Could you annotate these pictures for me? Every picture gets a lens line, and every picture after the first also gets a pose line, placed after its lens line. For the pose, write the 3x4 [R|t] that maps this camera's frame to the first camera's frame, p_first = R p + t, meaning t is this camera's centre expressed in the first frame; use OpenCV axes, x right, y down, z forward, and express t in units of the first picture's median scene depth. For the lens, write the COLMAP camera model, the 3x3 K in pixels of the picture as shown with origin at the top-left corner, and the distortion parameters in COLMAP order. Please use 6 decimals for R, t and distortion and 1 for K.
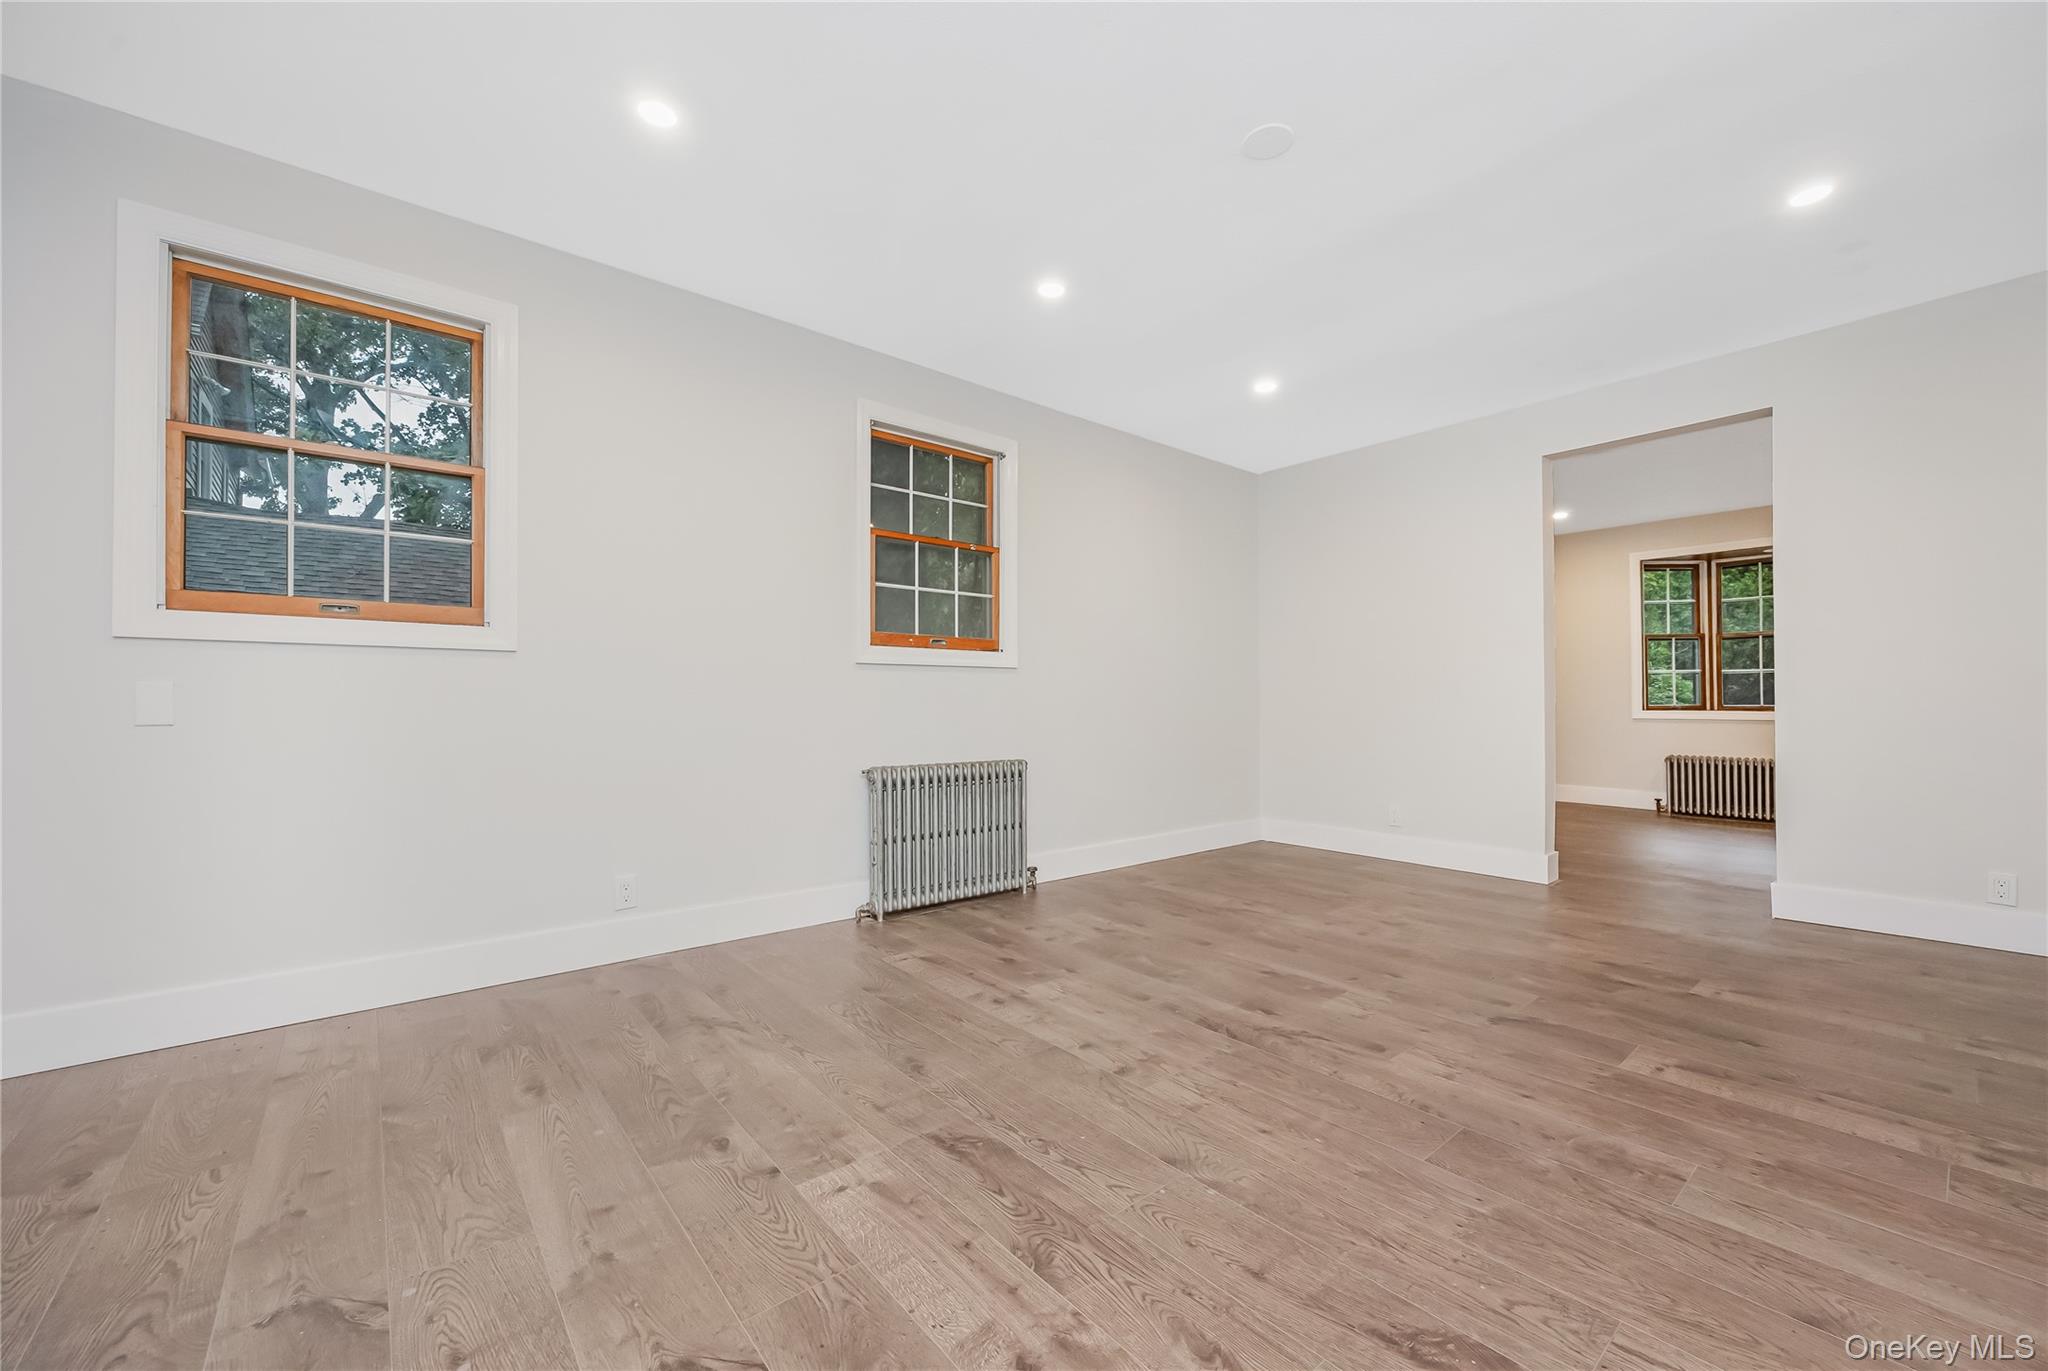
lens RADIAL K [[835.1, 0, 1027.2], [0, 835.1, 701.4], [0, 0, 1]] dist [0.001591, 0.000048]
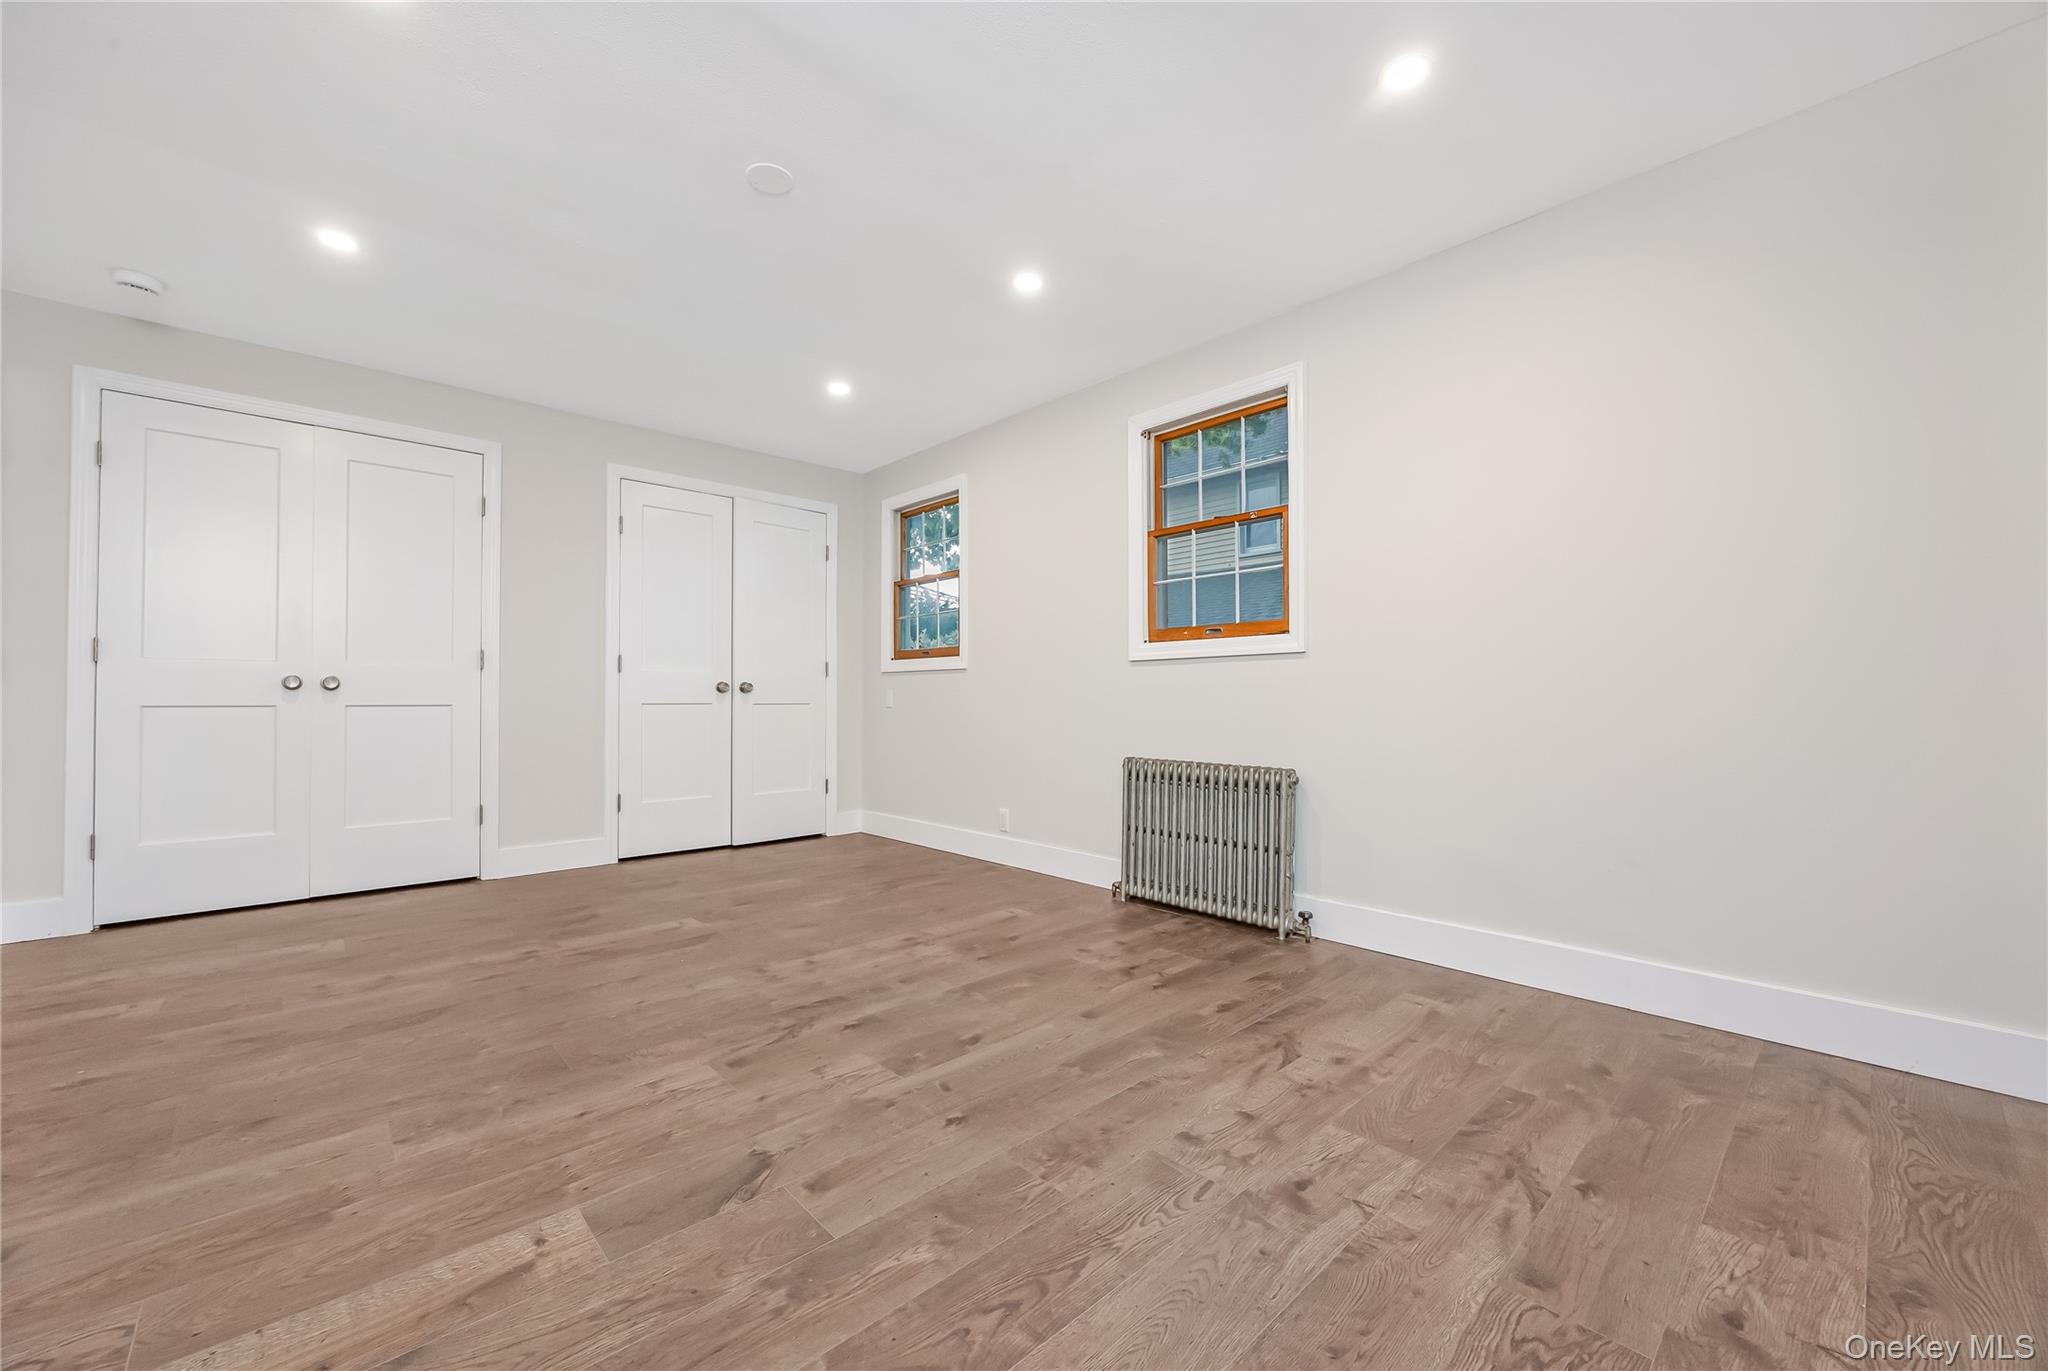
lens RADIAL K [[835.1, 0, 1027.2], [0, 835.1, 701.4], [0, 0, 1]] dist [0.001591, 0.000048]
pose [[-0.000064, 0.002469, -0.999997, 1.192924], [0.008000, 0.999965, 0.002468, 0.004061], [0.999968, -0.008000, -0.000084, 1.164985]]
